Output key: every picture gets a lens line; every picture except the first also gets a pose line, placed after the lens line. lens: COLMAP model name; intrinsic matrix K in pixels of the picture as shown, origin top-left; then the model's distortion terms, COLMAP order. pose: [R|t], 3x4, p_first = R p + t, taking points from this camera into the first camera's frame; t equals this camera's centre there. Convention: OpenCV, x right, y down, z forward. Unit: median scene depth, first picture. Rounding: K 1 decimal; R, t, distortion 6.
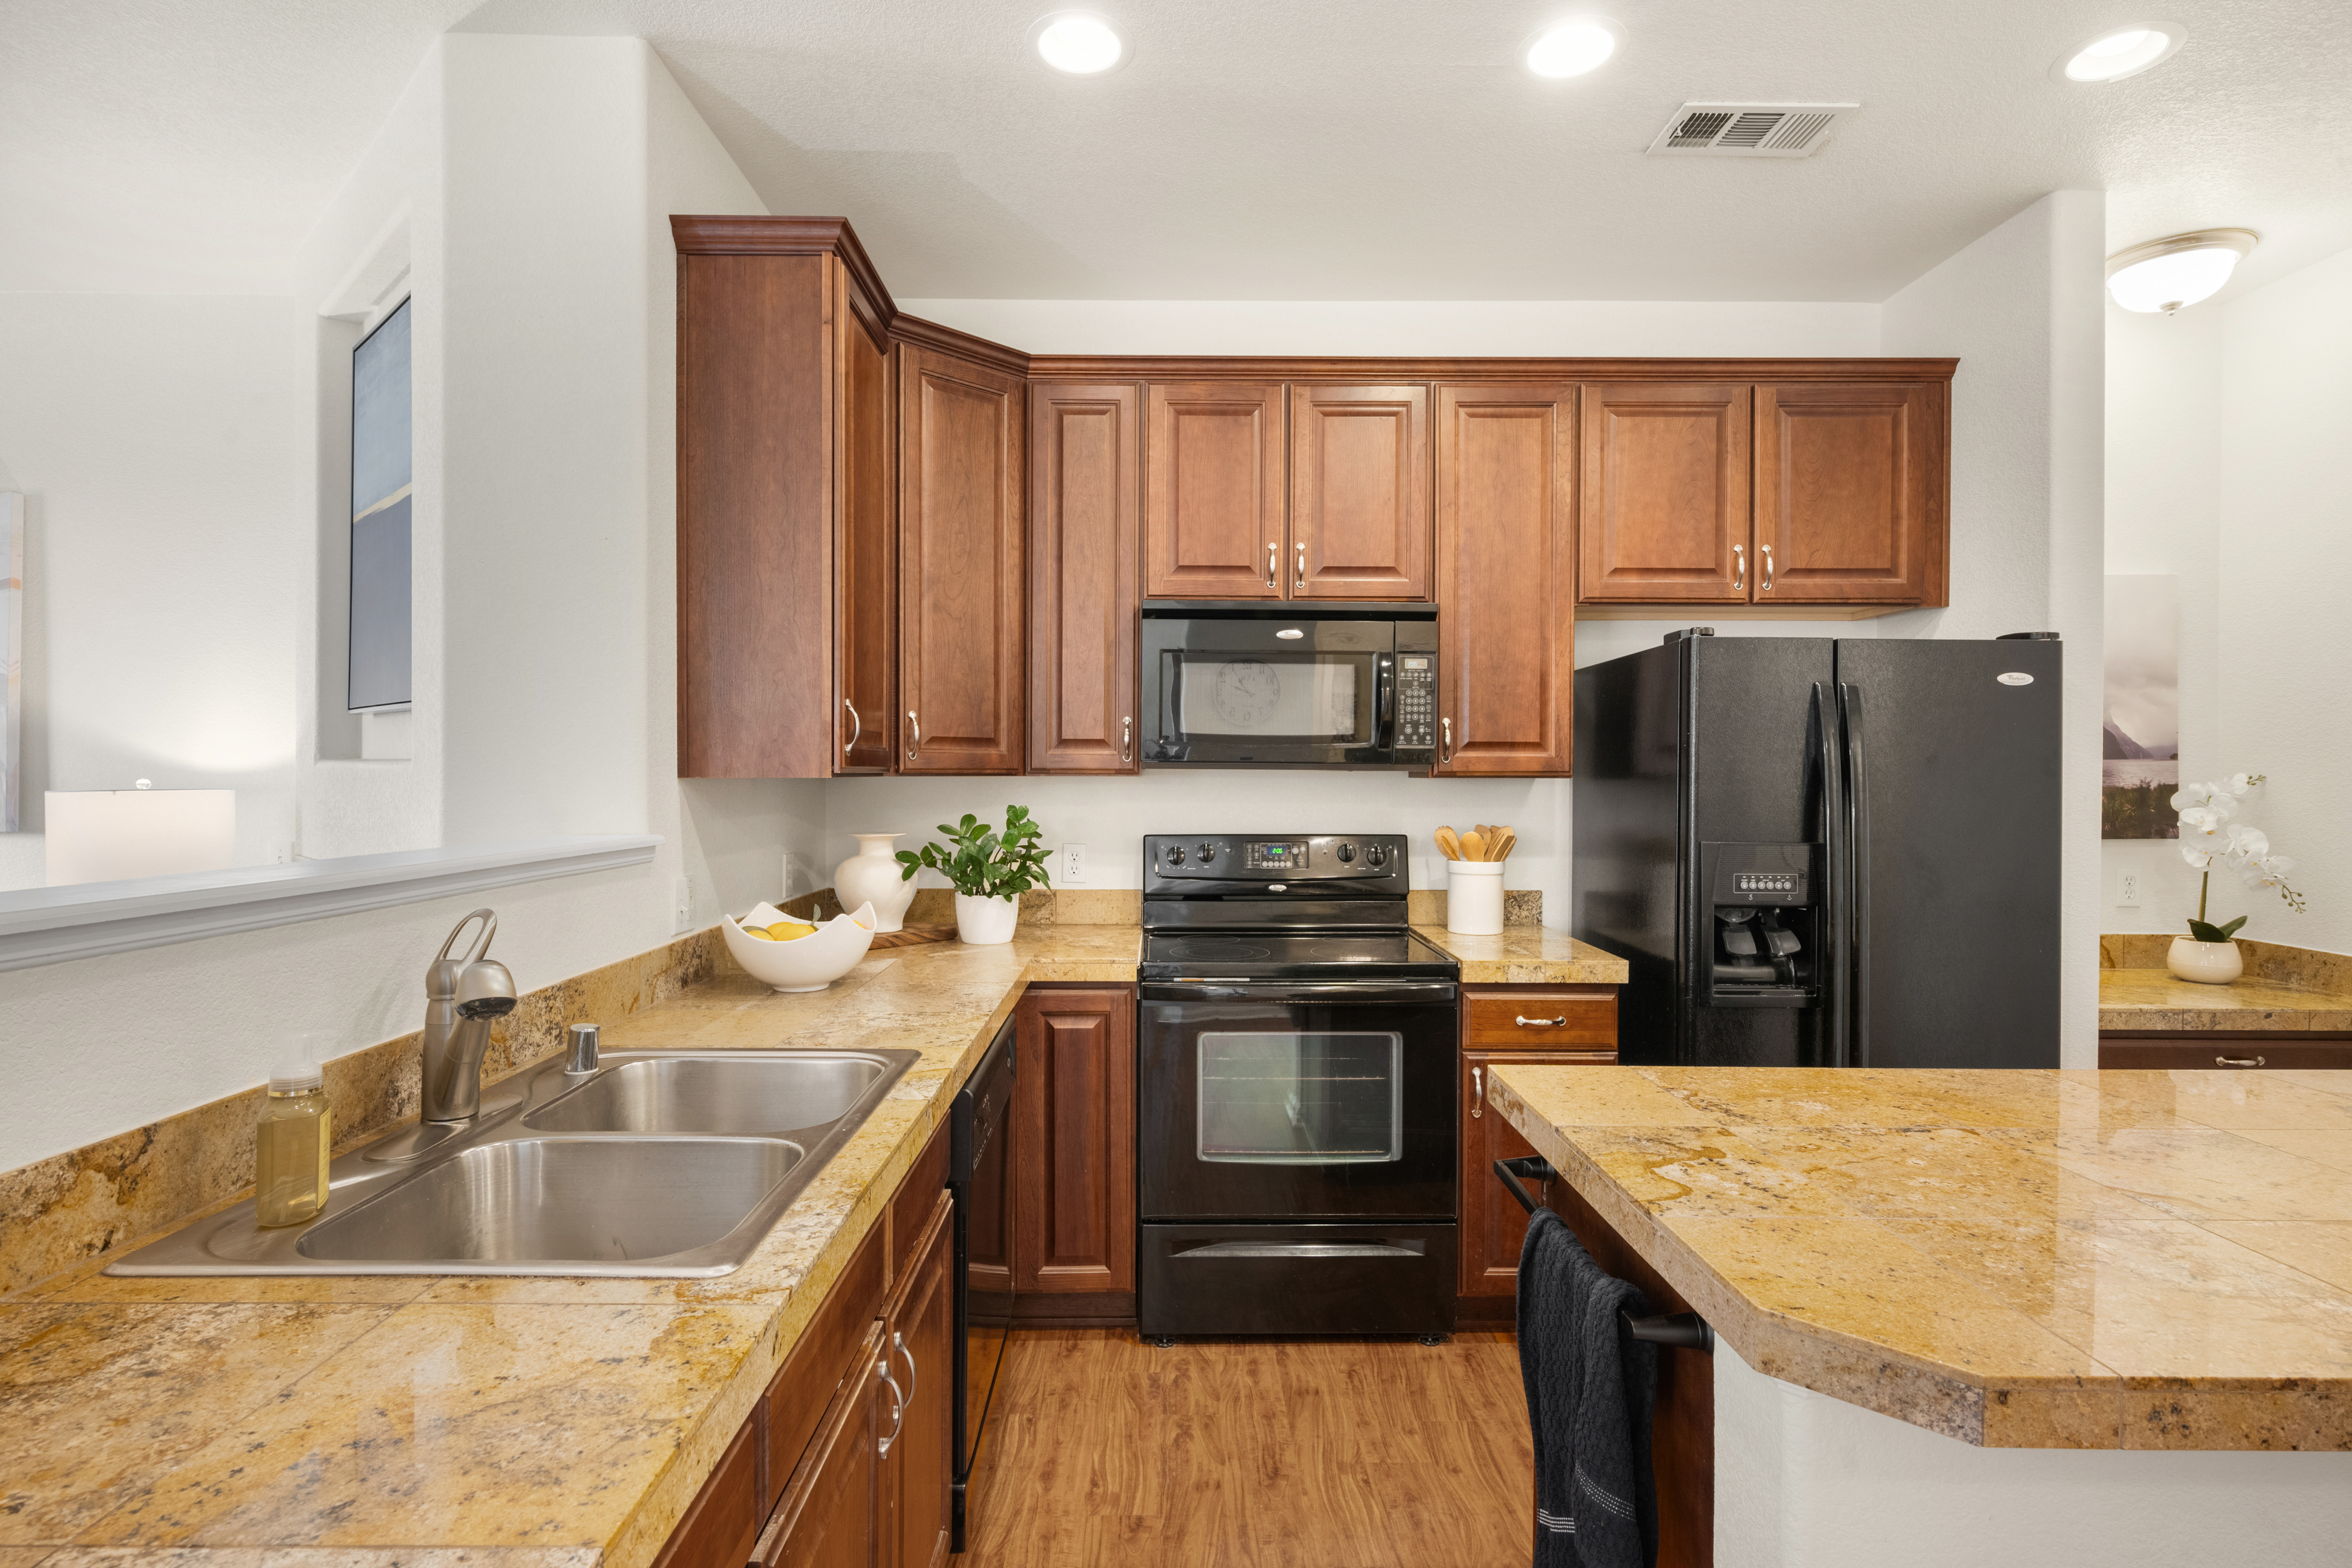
lens RADIAL K [[1185.4, 0, 1170.1], [0, 1185.4, 785.5], [0, 0, 1]] dist [-0.005842, 0.001738]
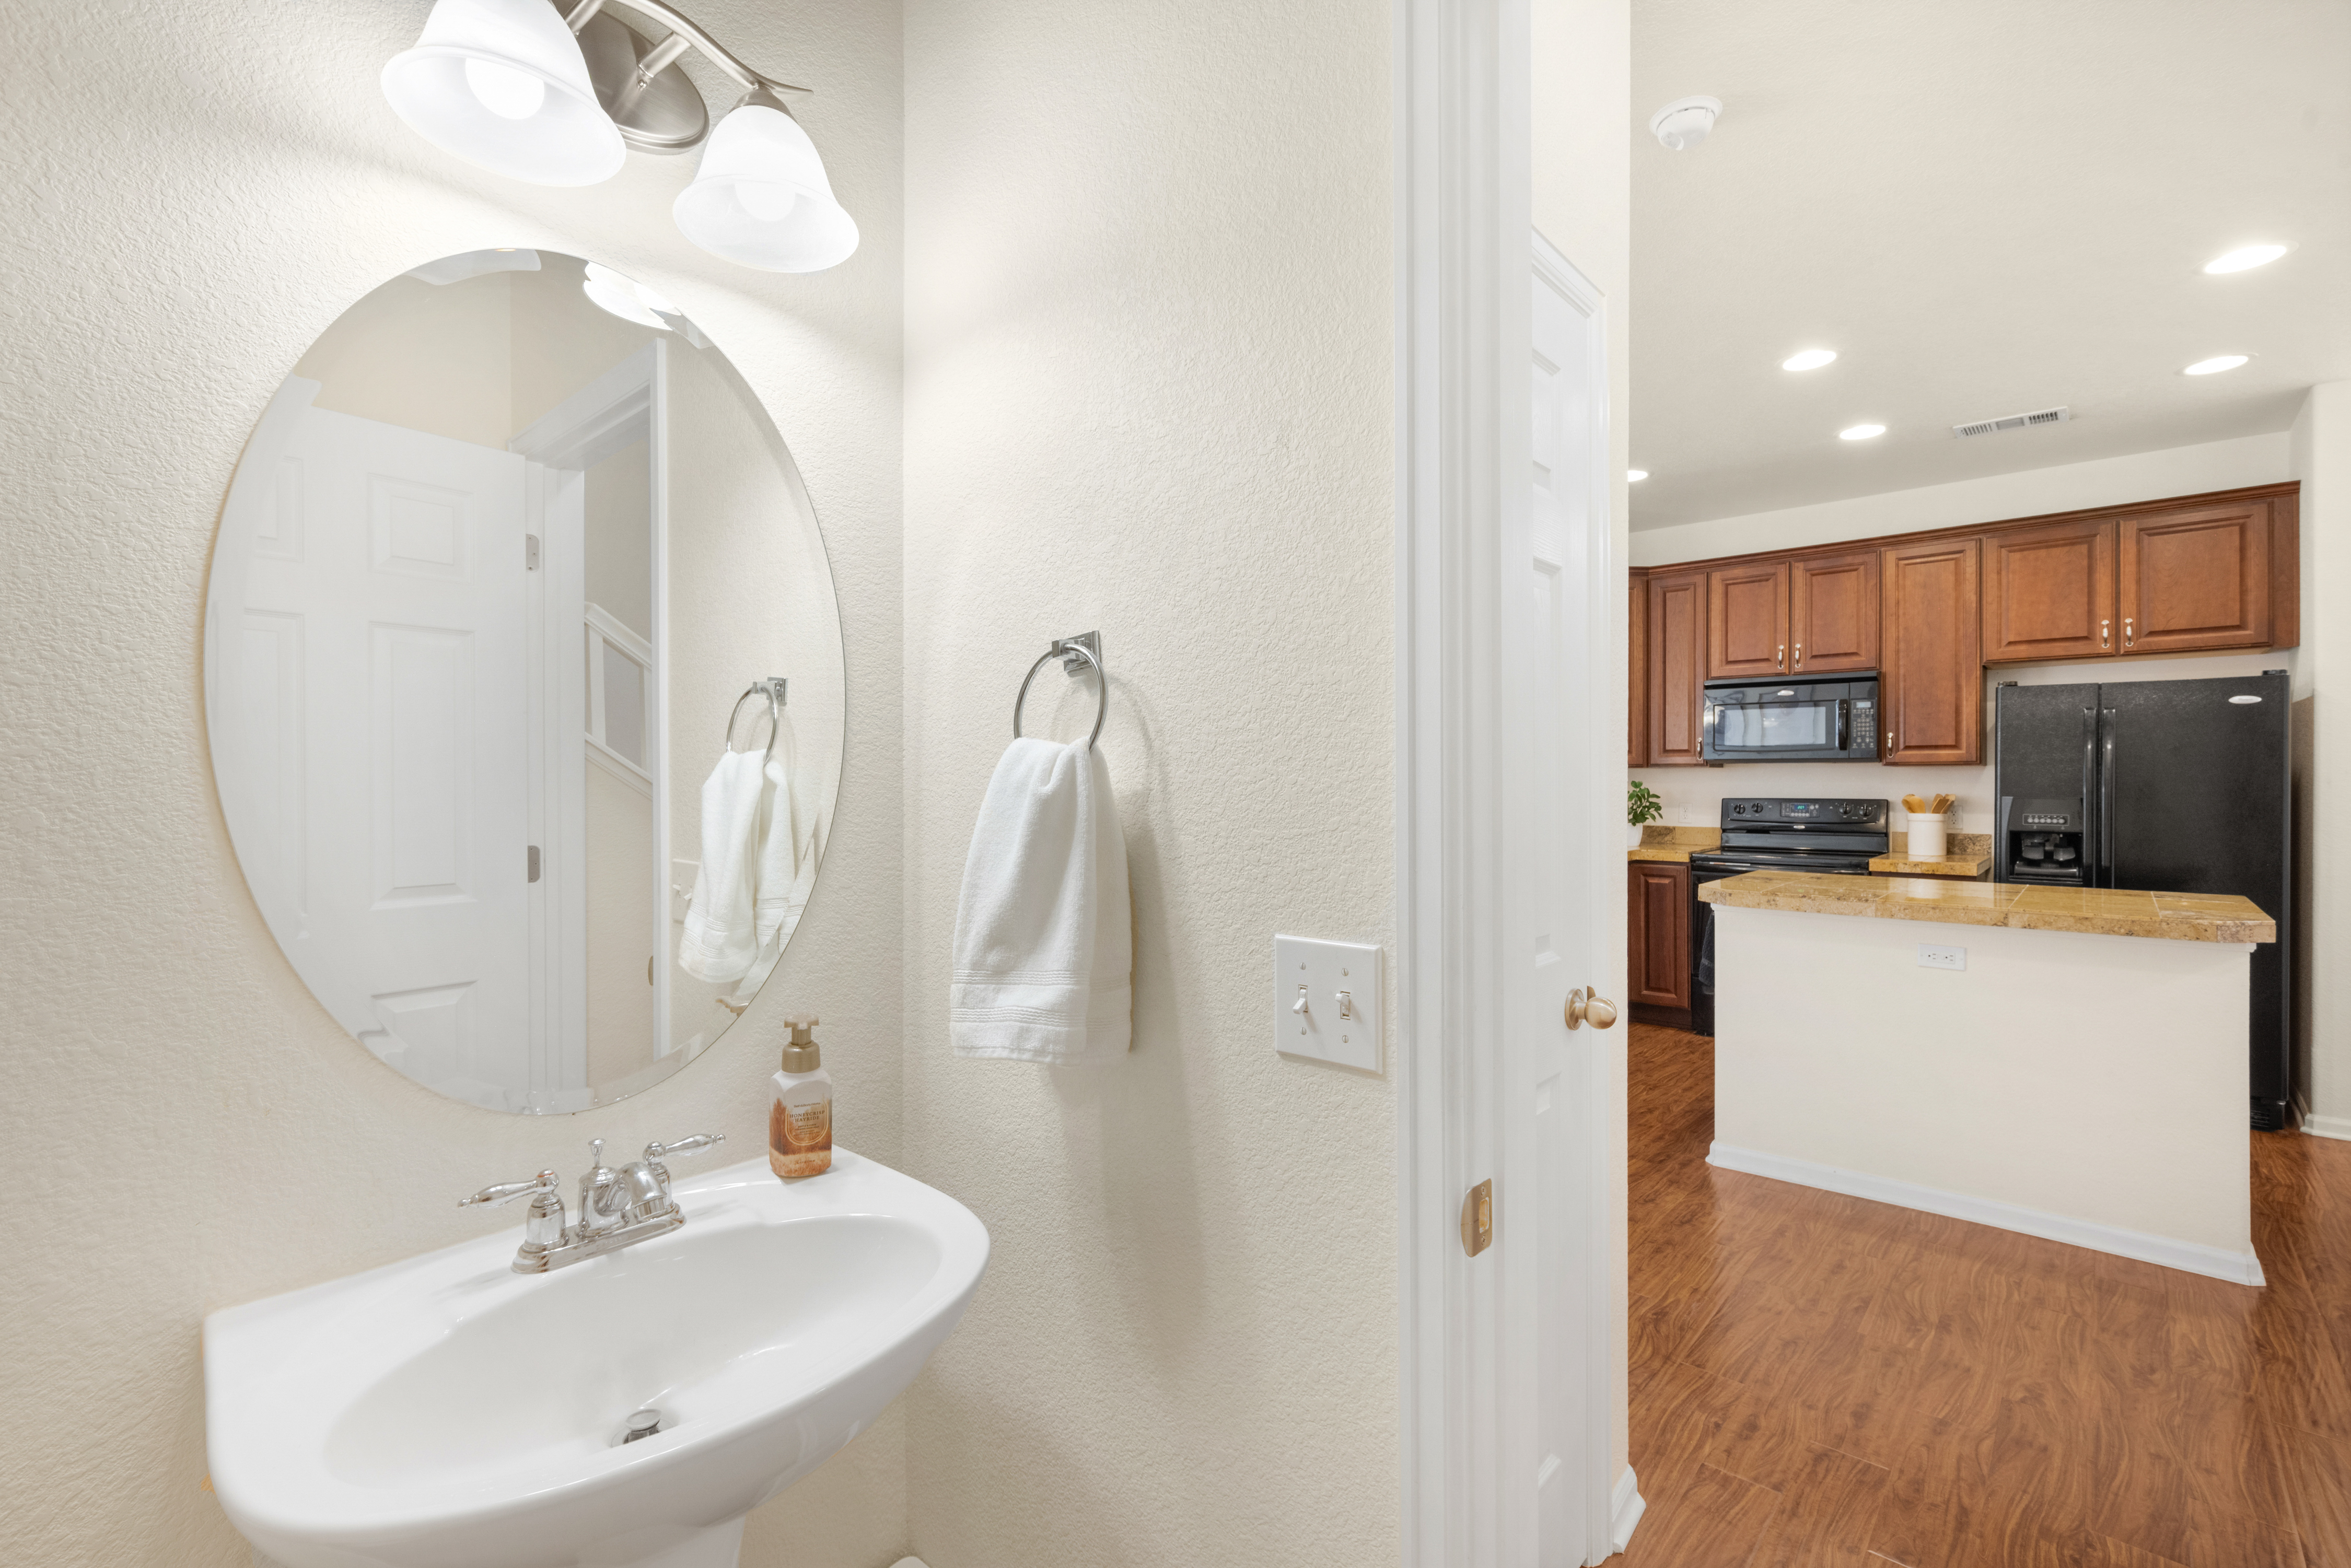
lens RADIAL K [[1153.9, 0, 1085.3], [0, 1153.9, 795.1], [0, 0, 1]] dist [-0.011515, 0.009564]
pose [[0.733494, -0.000466, -0.679695, 0.536739], [-0.001670, 0.999996, -0.002488, 0.046060], [0.679693, 0.002960, 0.733490, -1.152938]]
